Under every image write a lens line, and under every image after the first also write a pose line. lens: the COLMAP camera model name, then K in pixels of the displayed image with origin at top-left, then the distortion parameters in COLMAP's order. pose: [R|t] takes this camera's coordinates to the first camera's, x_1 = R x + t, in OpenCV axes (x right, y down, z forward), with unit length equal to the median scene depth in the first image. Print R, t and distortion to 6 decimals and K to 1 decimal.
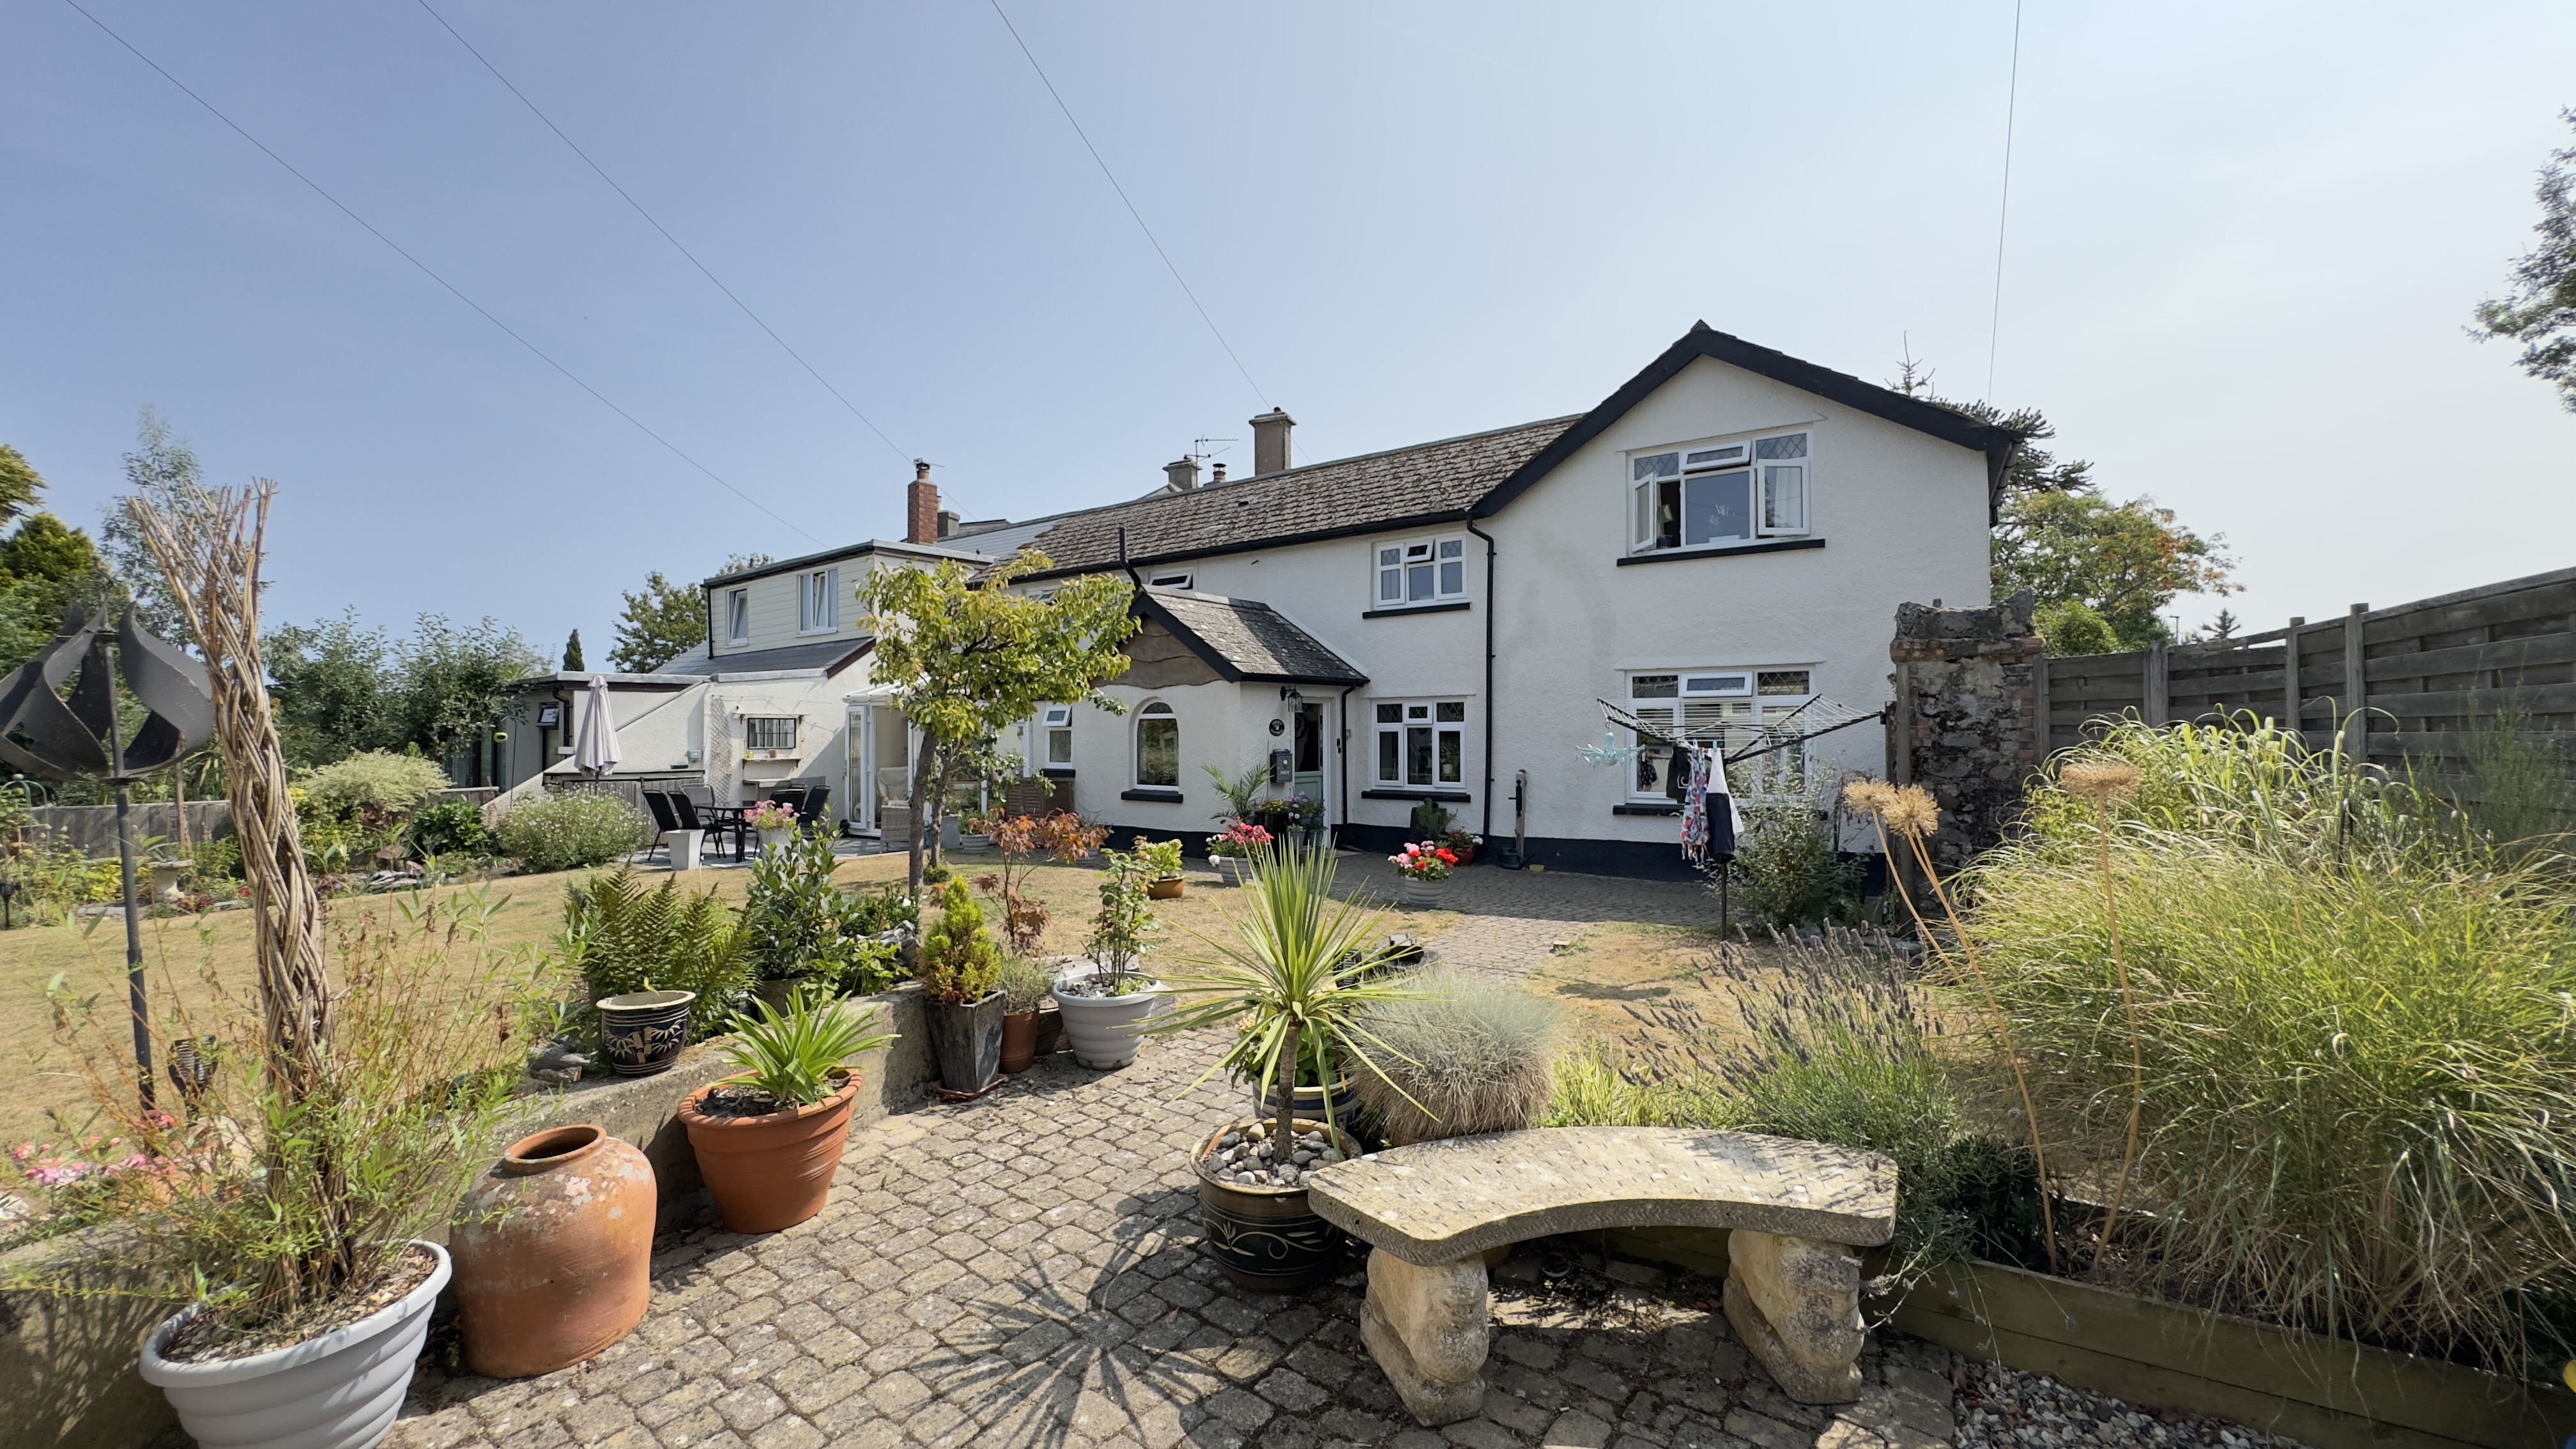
lens RADIAL K [[1031.1, 0, 1287.3], [0, 1031.1, 719.4], [0, 0, 1]] dist [-0.001918, 0.000306]
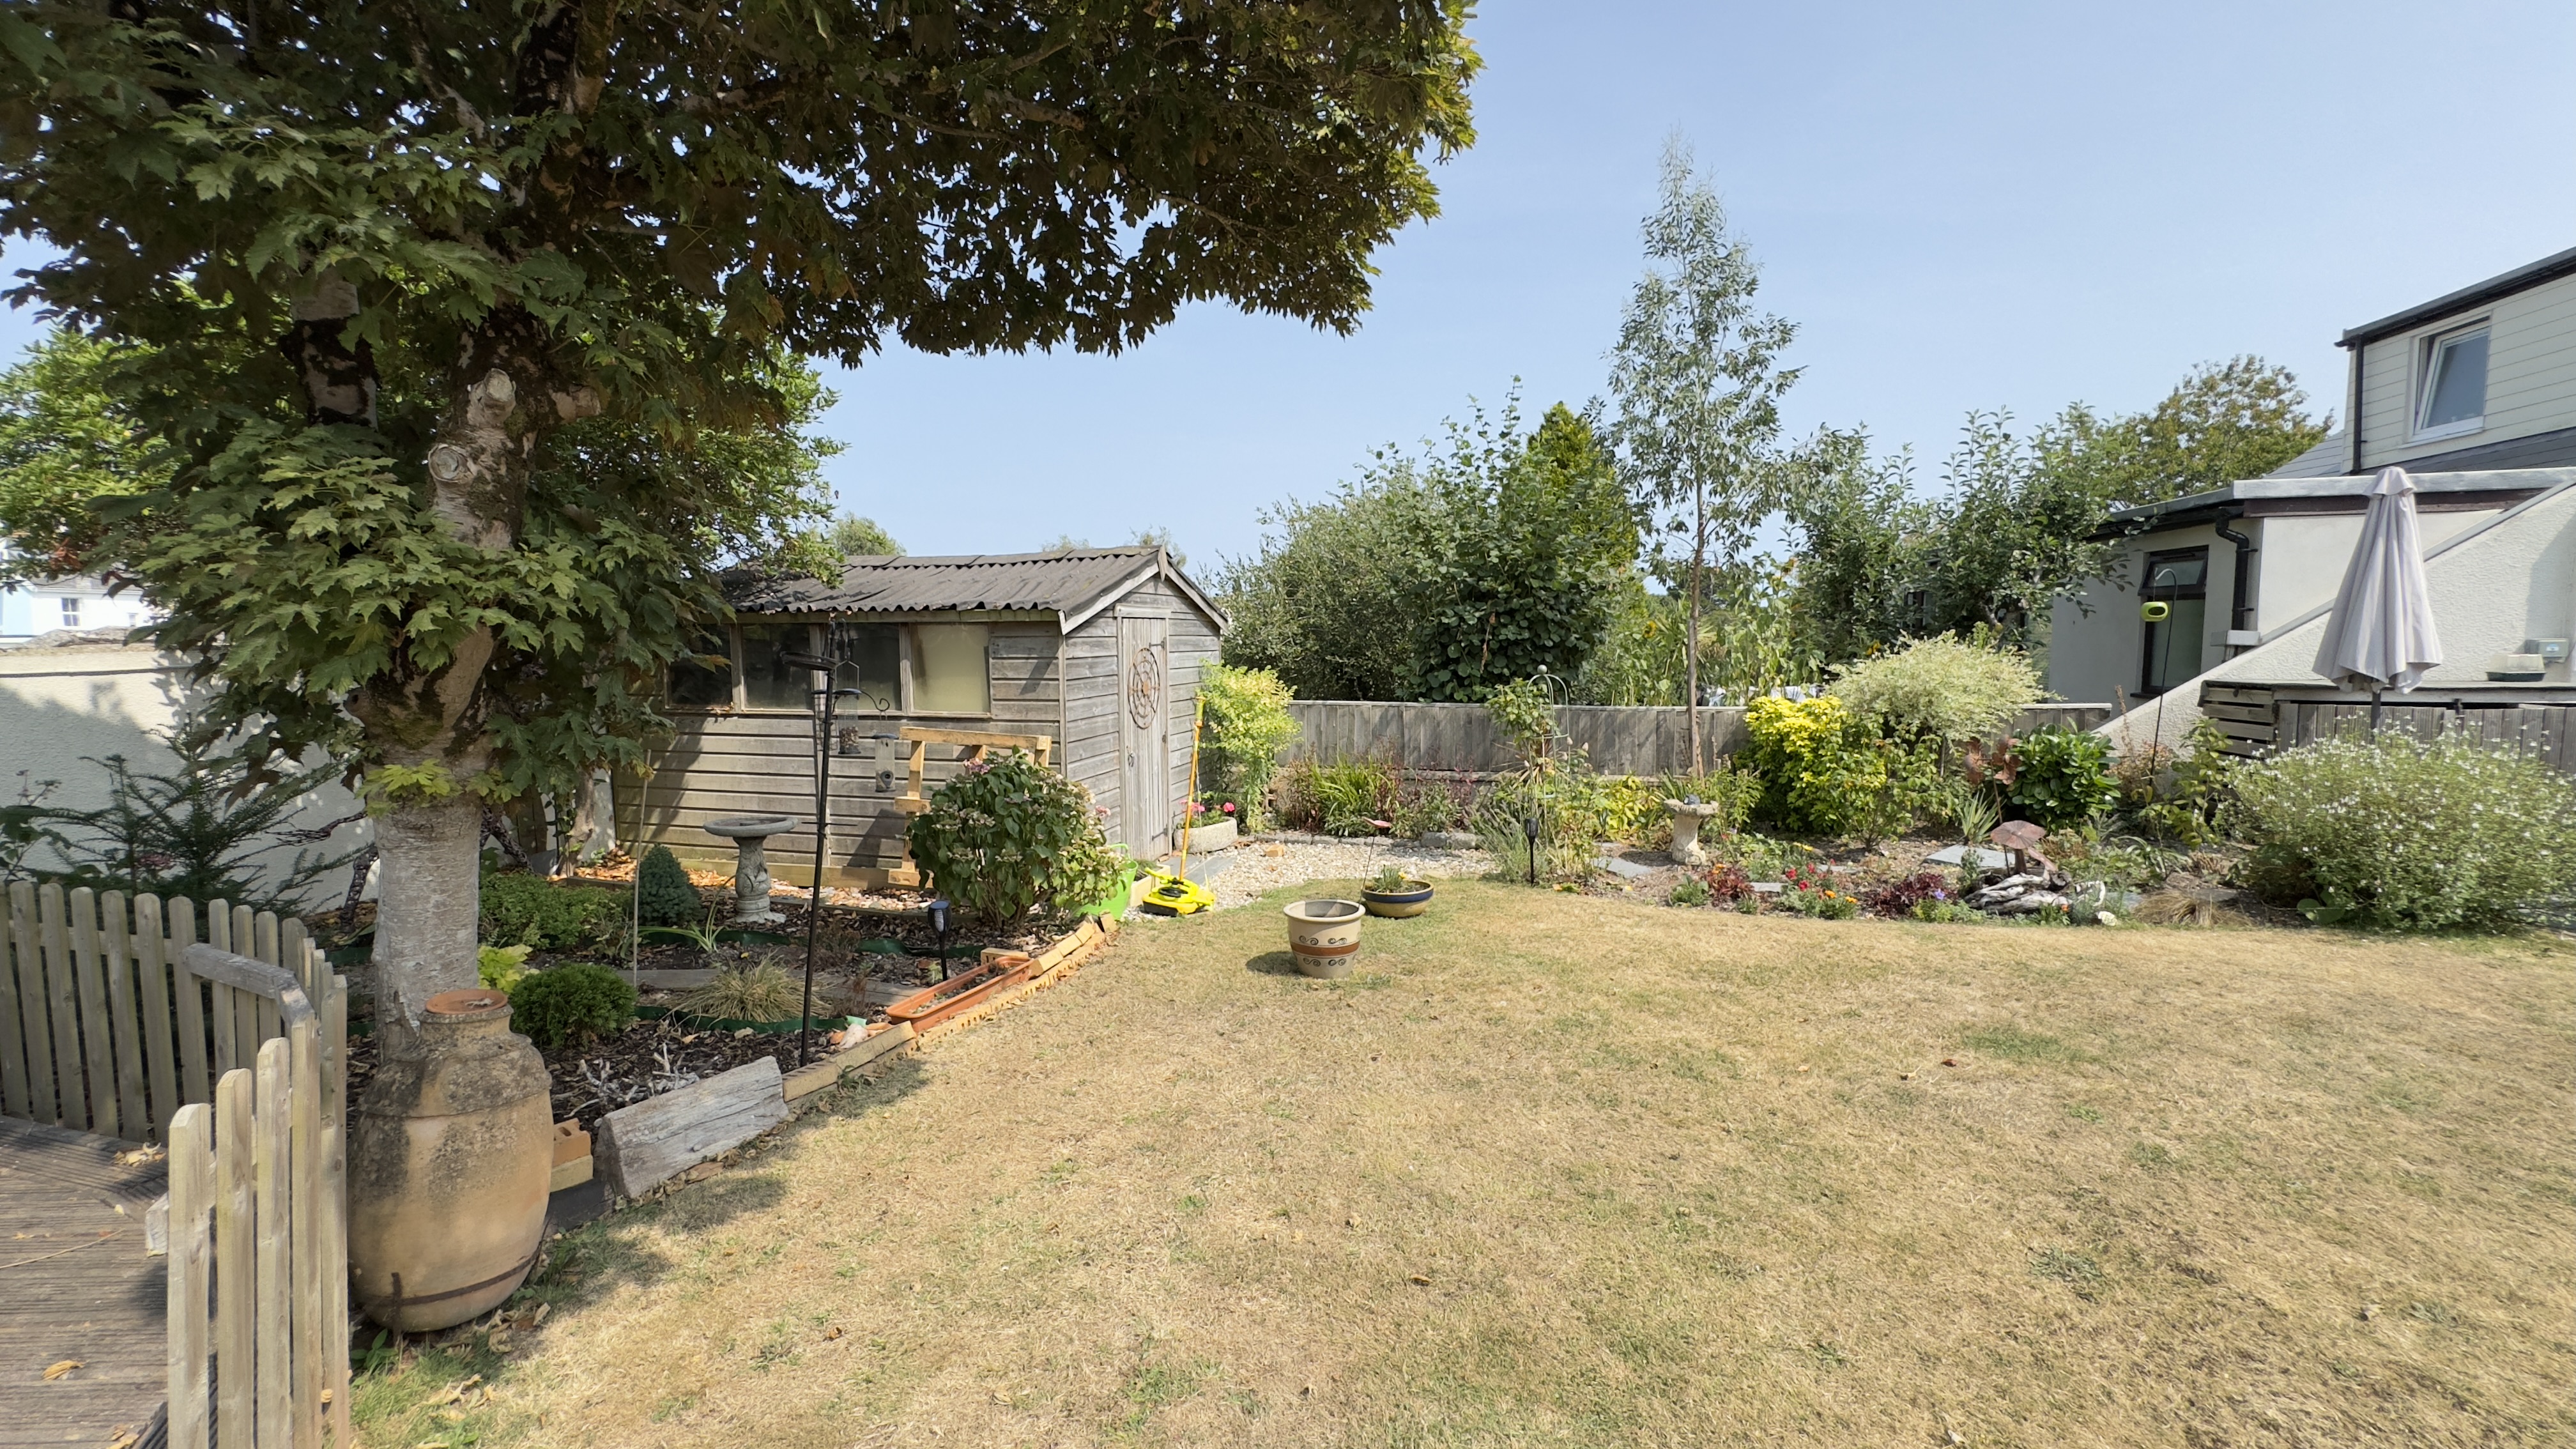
lens RADIAL K [[1030.7, 0, 1286.9], [0, 1030.7, 719.9], [0, 0, 1]] dist [-0.001713, -0.000259]
pose [[0.426907, 0.075474, -0.901141, -0.511852], [0.021466, 0.995384, 0.093537, 0.014932], [0.904041, -0.059275, 0.423316, 0.413216]]
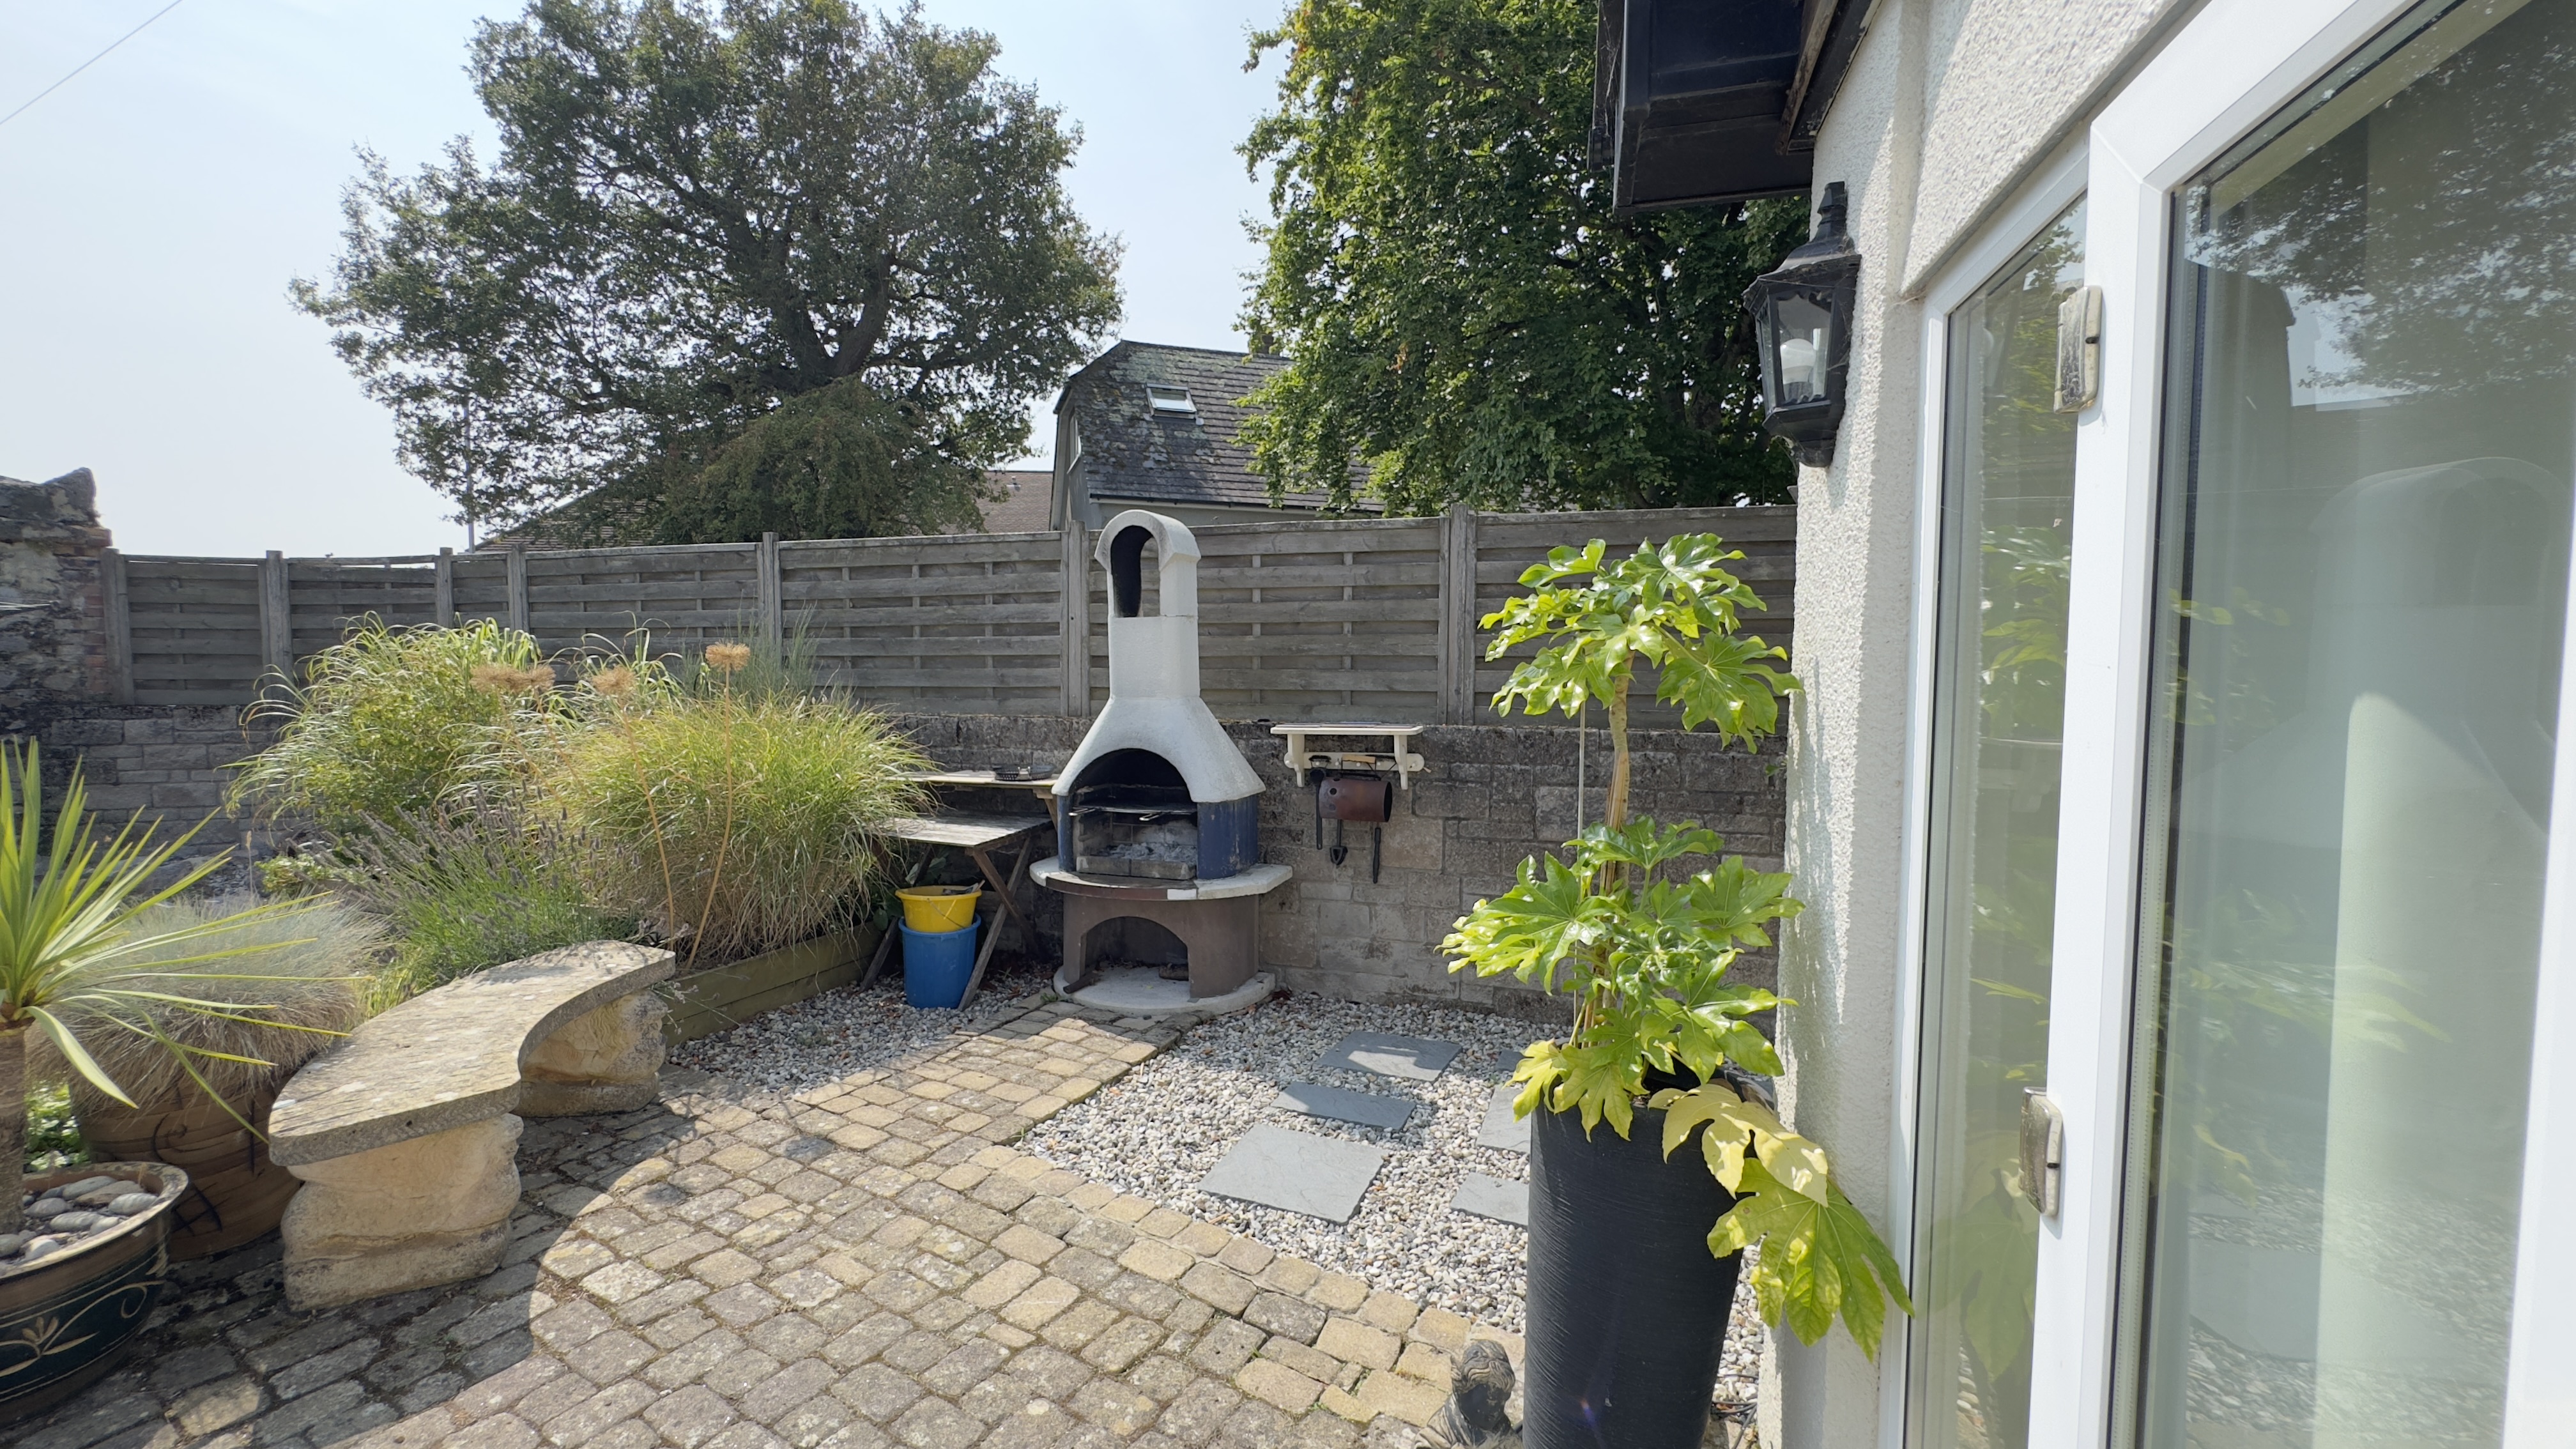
lens RADIAL K [[1030.7, 0, 1286.9], [0, 1030.7, 719.9], [0, 0, 1]] dist [-0.001713, -0.000259]
pose [[-0.148444, -0.051686, 0.987569, -0.171700], [-0.020485, 0.998580, 0.049183, 0.011563], [-0.988709, -0.012929, -0.149292, 0.065762]]
